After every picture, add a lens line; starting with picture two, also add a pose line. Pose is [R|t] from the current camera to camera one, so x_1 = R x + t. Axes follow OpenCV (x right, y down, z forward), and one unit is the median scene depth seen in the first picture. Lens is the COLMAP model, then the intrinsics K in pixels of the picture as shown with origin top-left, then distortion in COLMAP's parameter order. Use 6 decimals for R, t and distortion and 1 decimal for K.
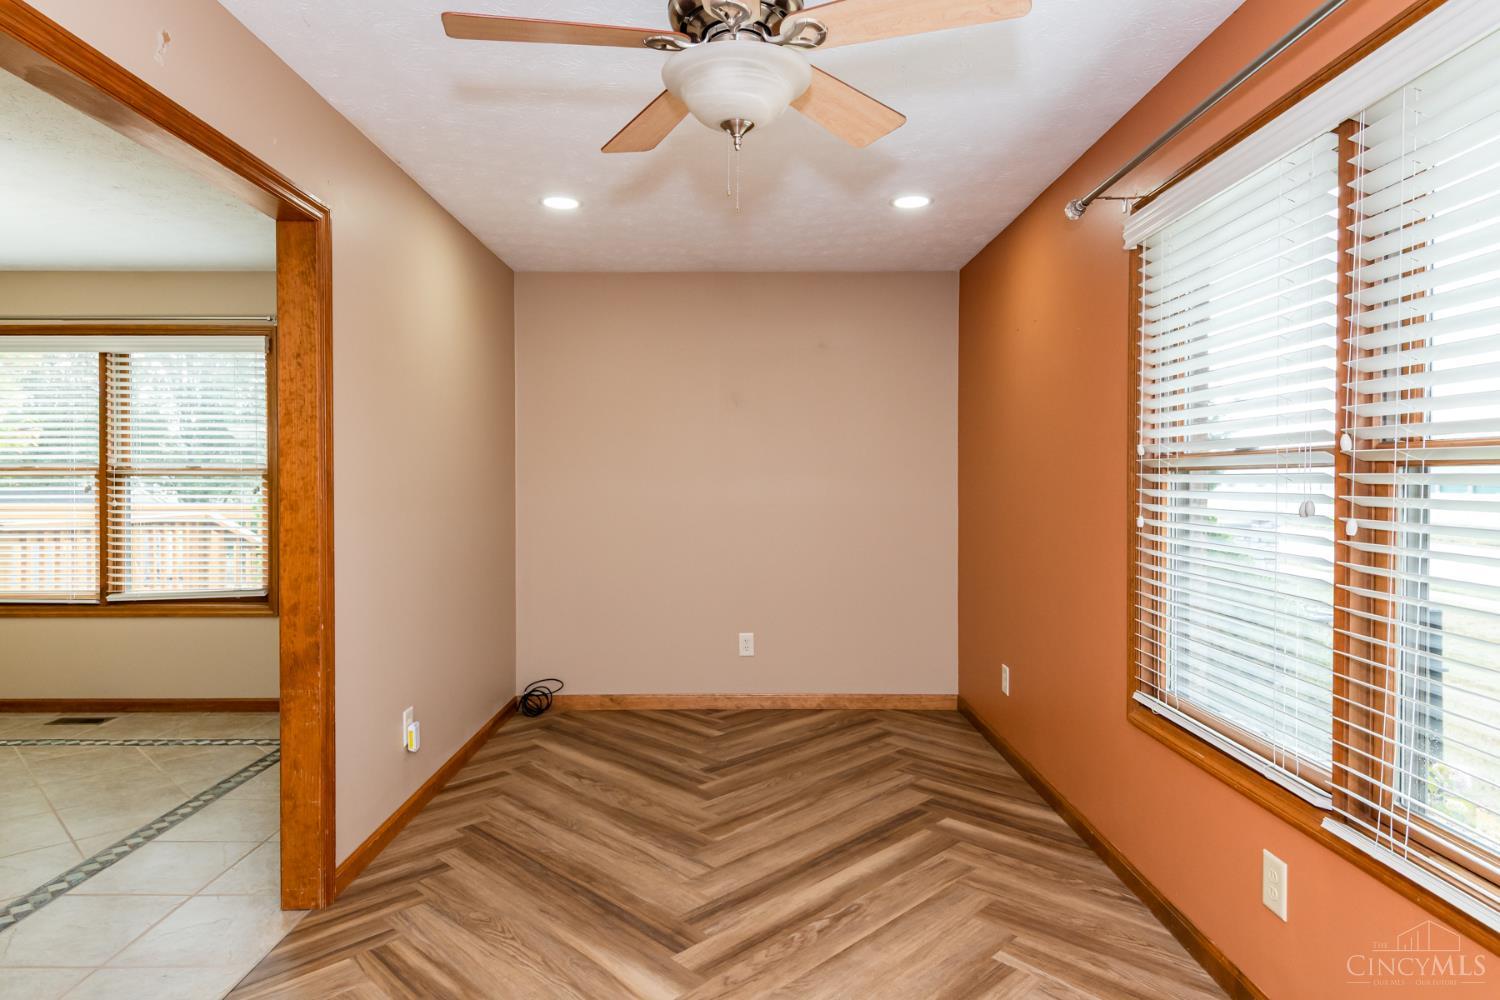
lens RADIAL K [[925.5, 0, 747.6], [0, 925.5, 491.8], [0, 0, 1]] dist [0.017946, -0.008939]
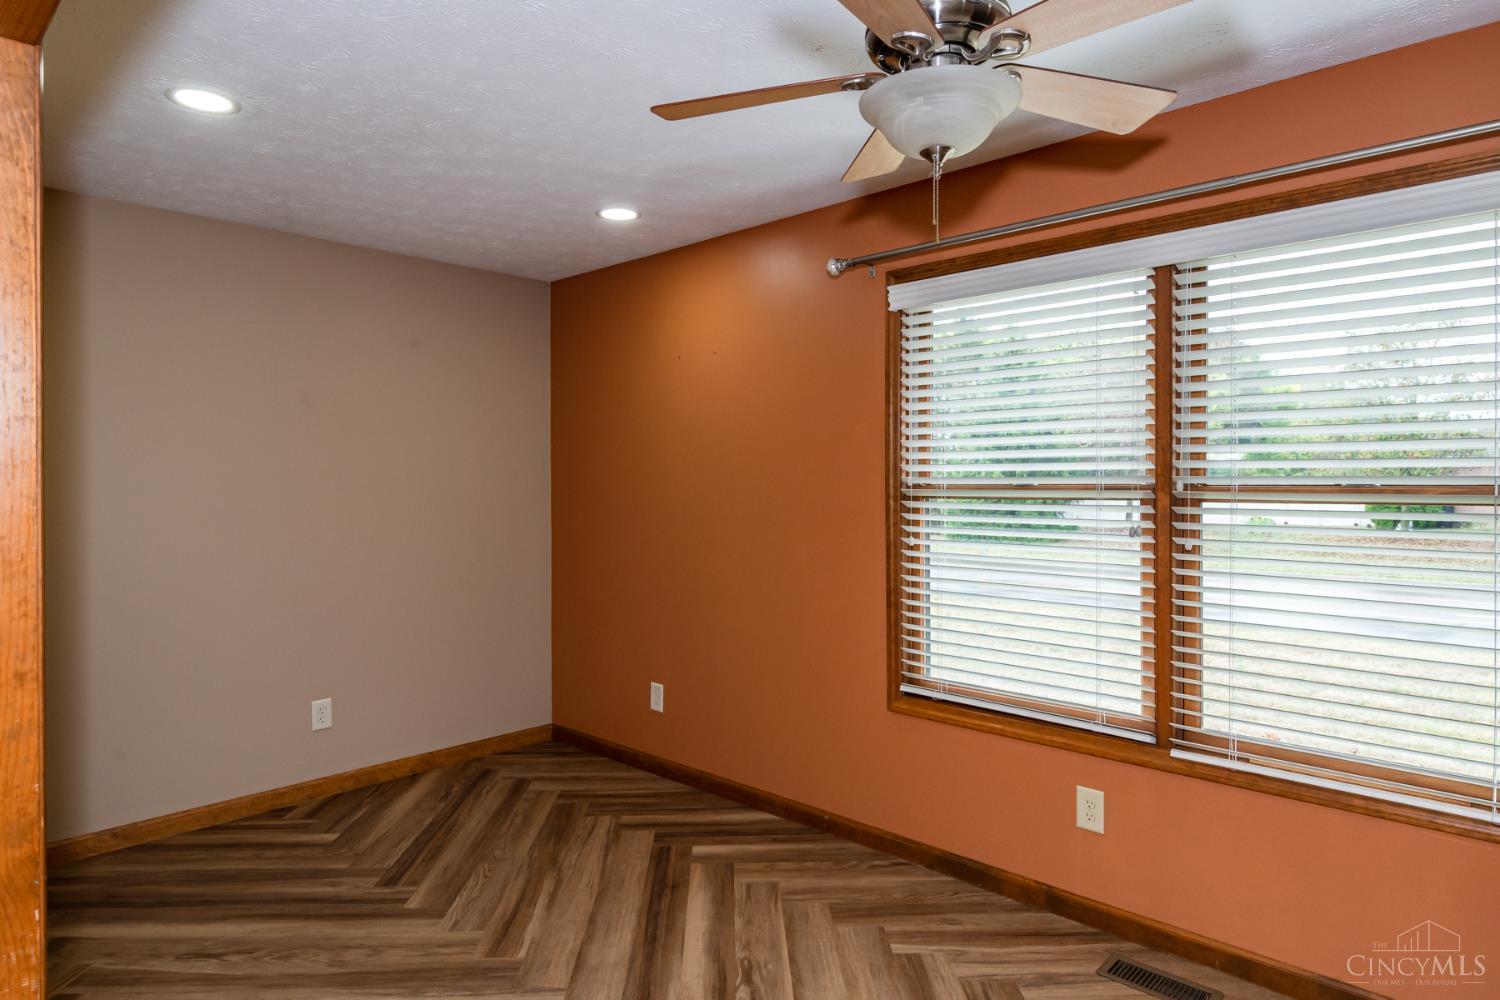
lens RADIAL K [[925.5, 0, 756.4], [0, 925.5, 474.4], [0, 0, 1]] dist [0.017946, -0.008939]
pose [[0.678740, -0.007094, 0.734345, -0.455324], [0.016550, 0.999847, -0.005637, -0.039512], [-0.734193, 0.015980, 0.678753, 0.262610]]
